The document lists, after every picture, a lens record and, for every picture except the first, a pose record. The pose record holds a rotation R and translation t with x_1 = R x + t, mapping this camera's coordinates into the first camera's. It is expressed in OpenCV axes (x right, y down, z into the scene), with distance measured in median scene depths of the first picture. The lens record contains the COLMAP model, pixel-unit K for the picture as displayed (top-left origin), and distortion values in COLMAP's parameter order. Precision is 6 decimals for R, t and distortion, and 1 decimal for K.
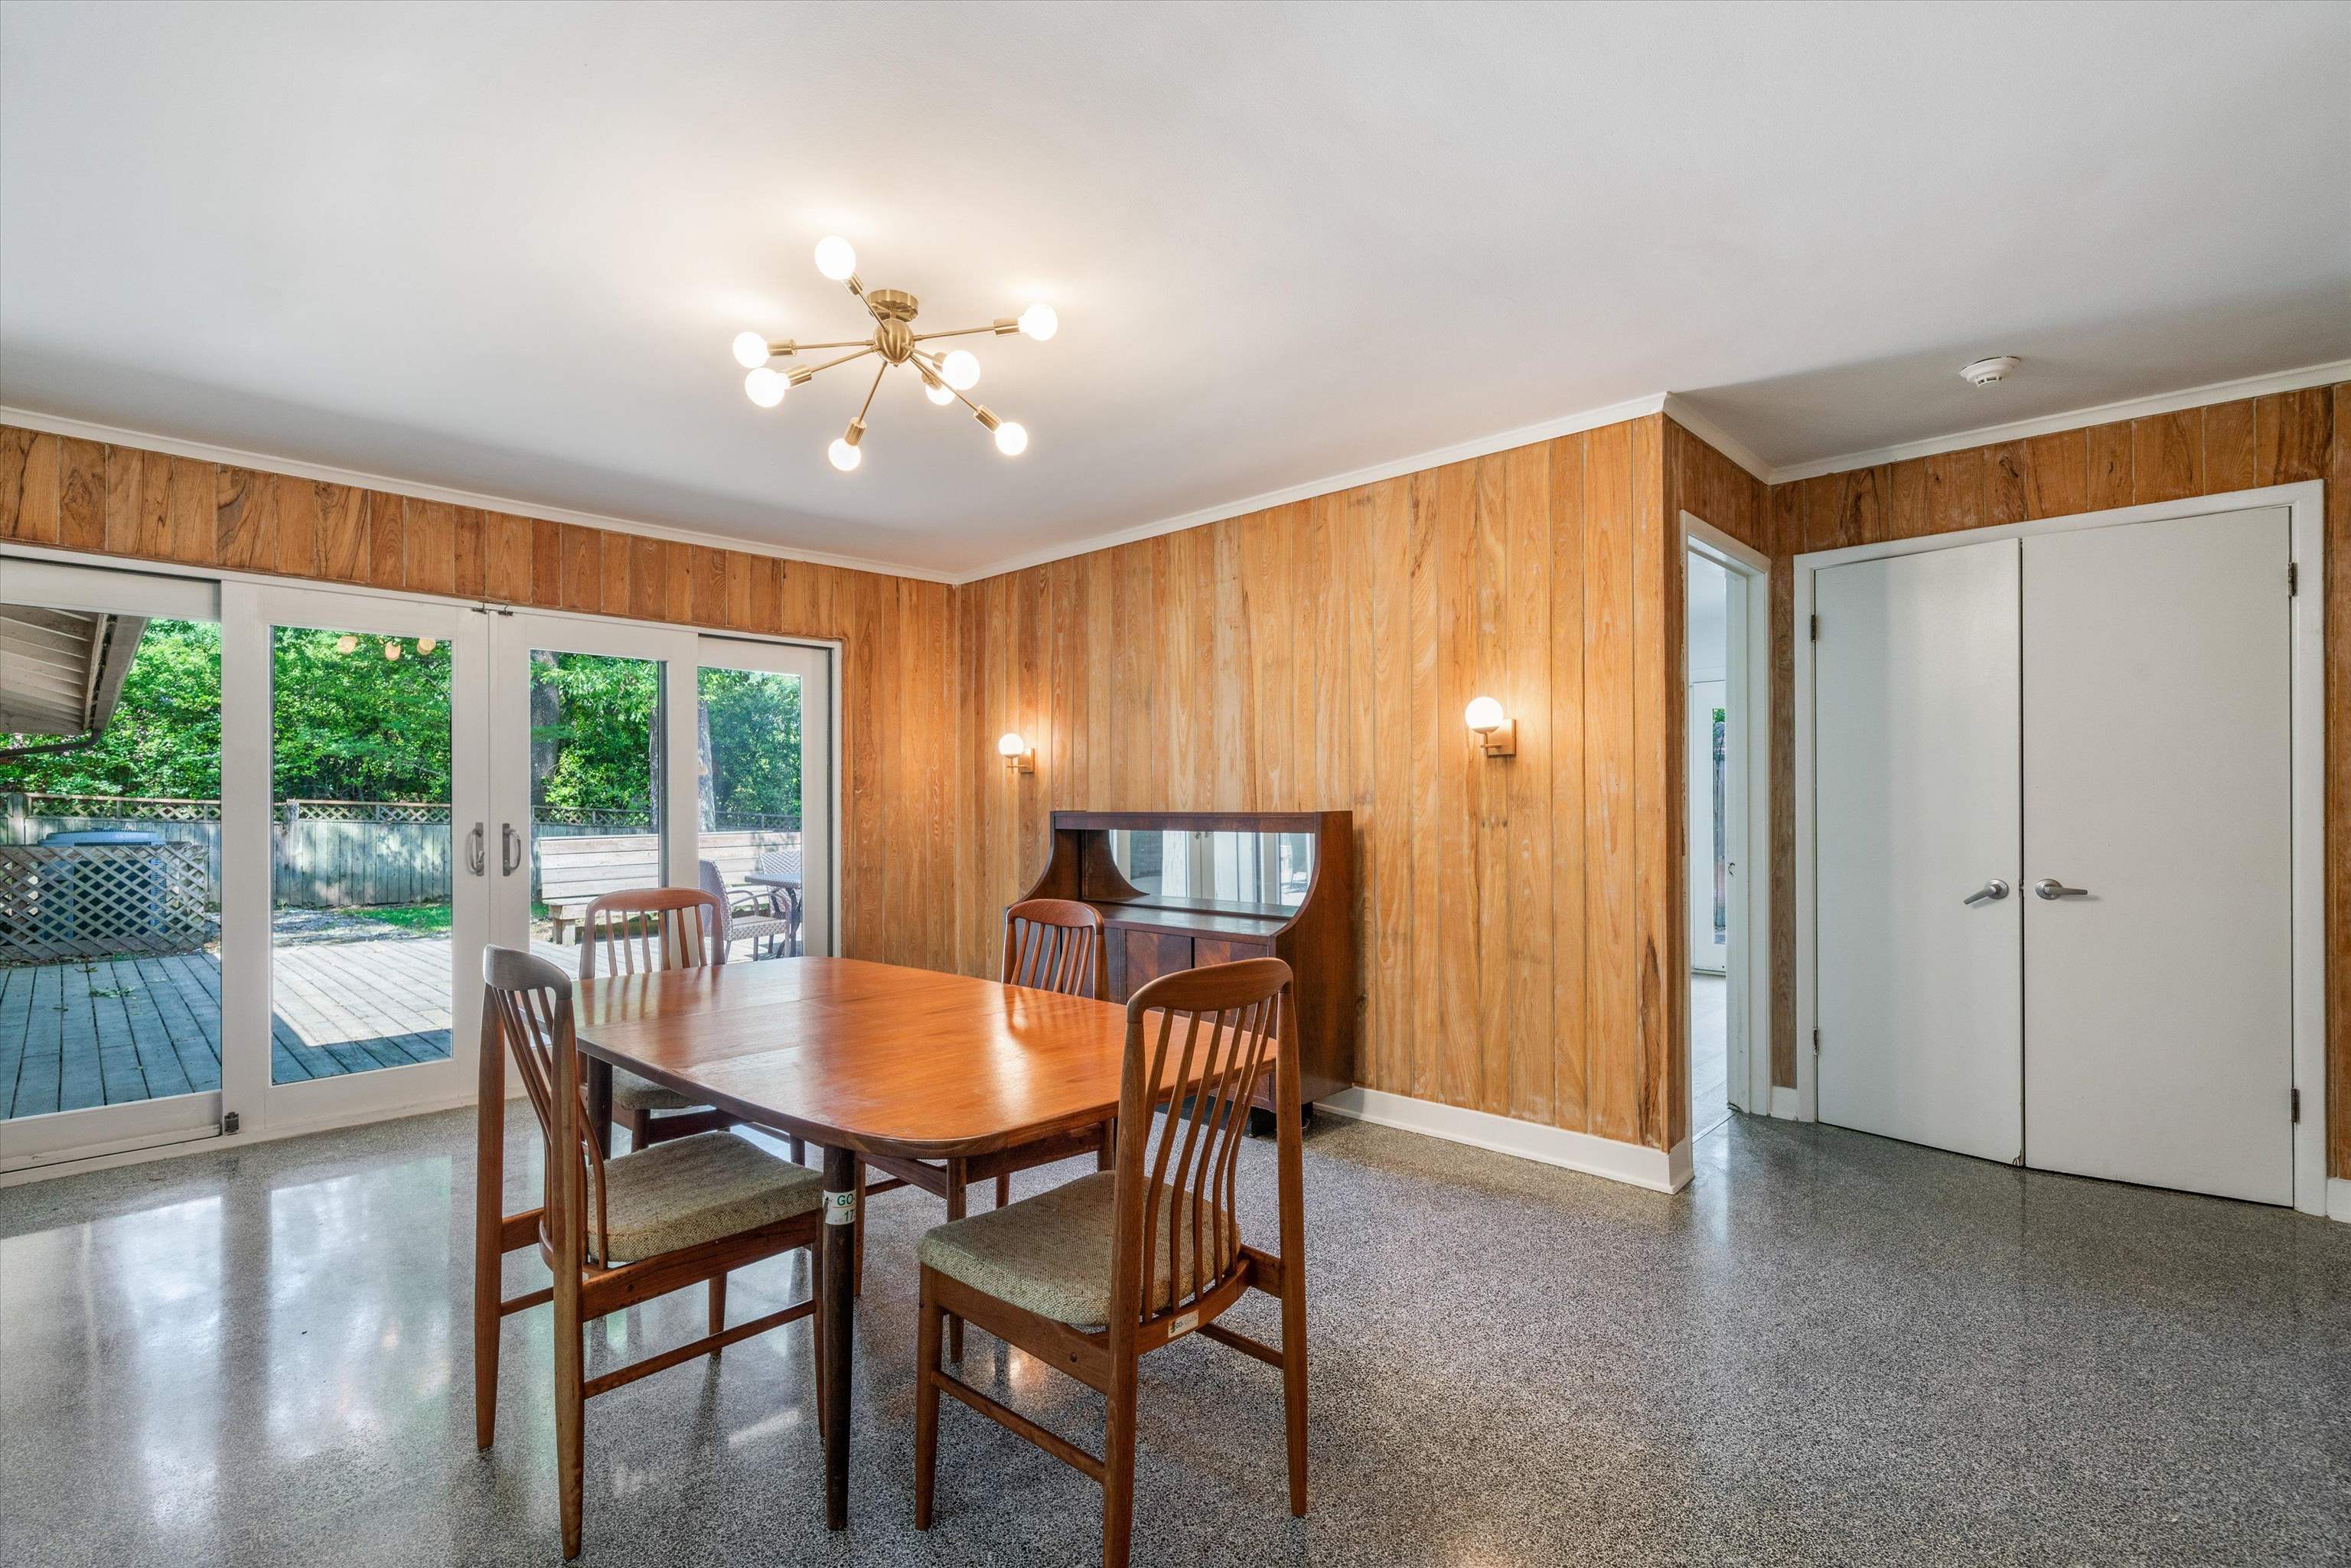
lens RADIAL K [[1096.2, 0, 1198.9], [0, 1096.2, 822.1], [0, 0, 1]] dist [-0.015252, -0.000079]
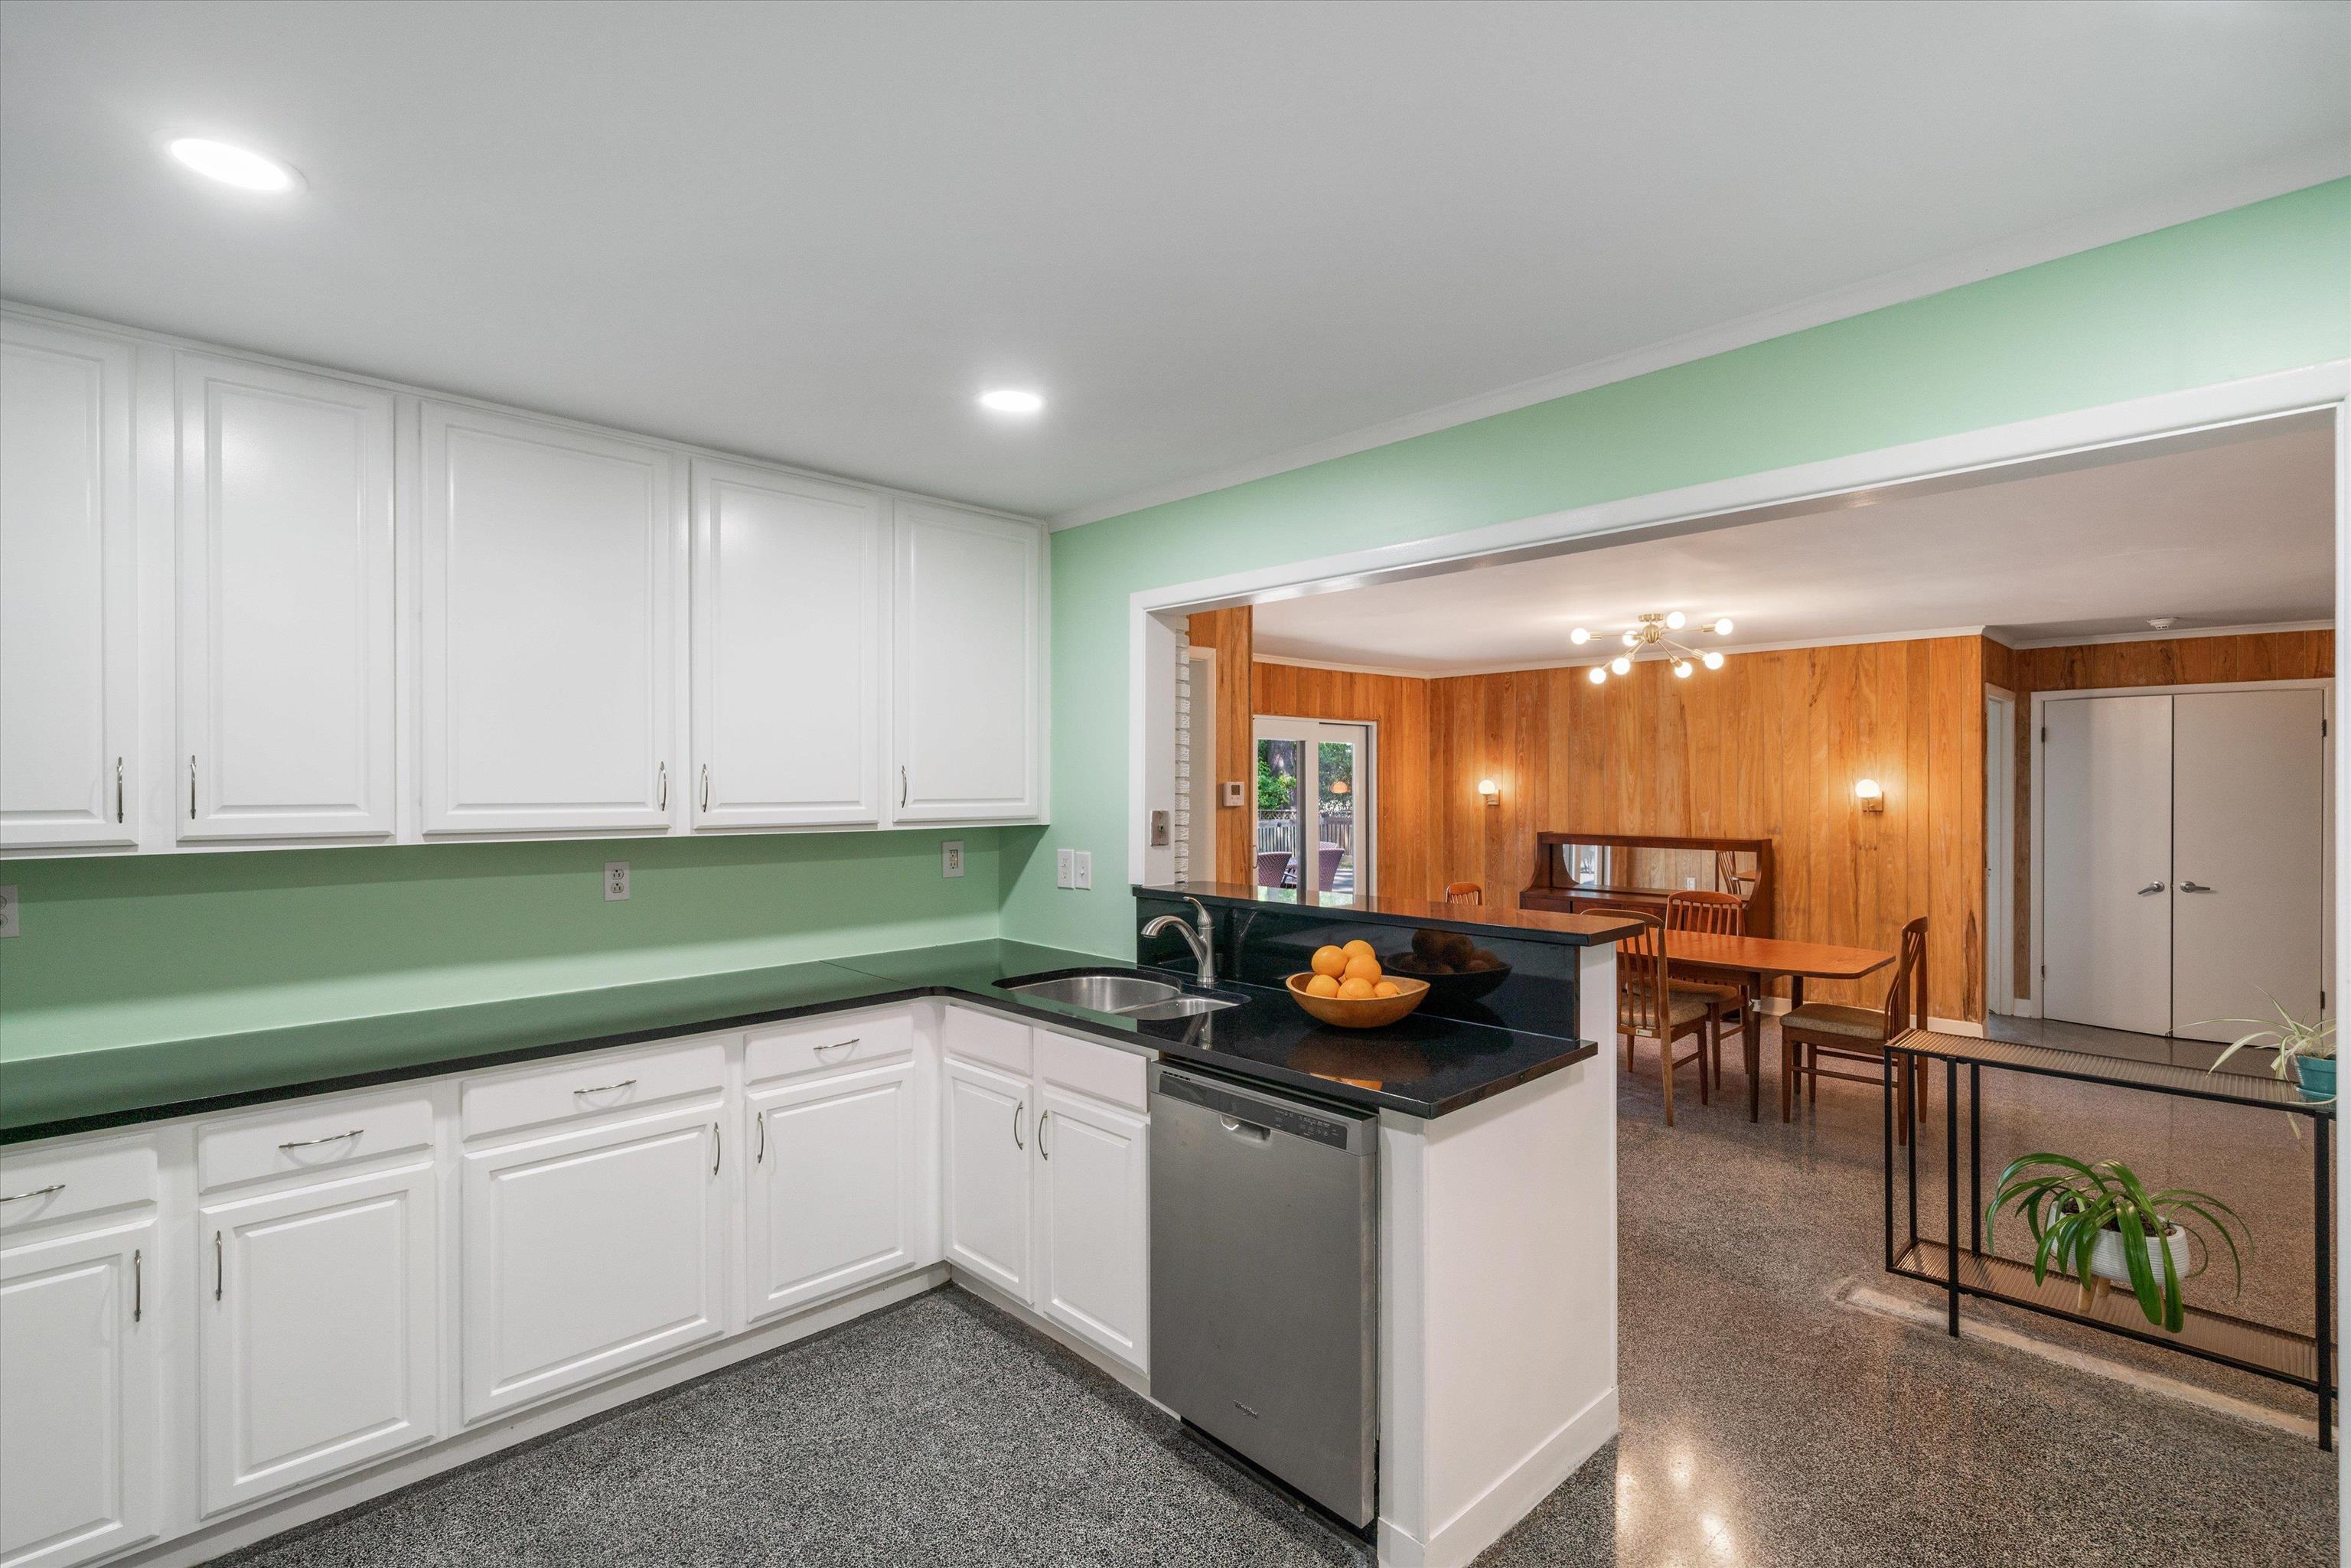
lens RADIAL K [[1096.2, 0, 1175.1], [0, 1096.2, 805.4], [0, 0, 1]] dist [-0.015252, -0.000079]
pose [[0.998929, 0.002025, -0.046230, -0.735320], [-0.001741, 0.999979, 0.006169, -0.072939], [0.046241, -0.006082, 0.998912, -0.790430]]
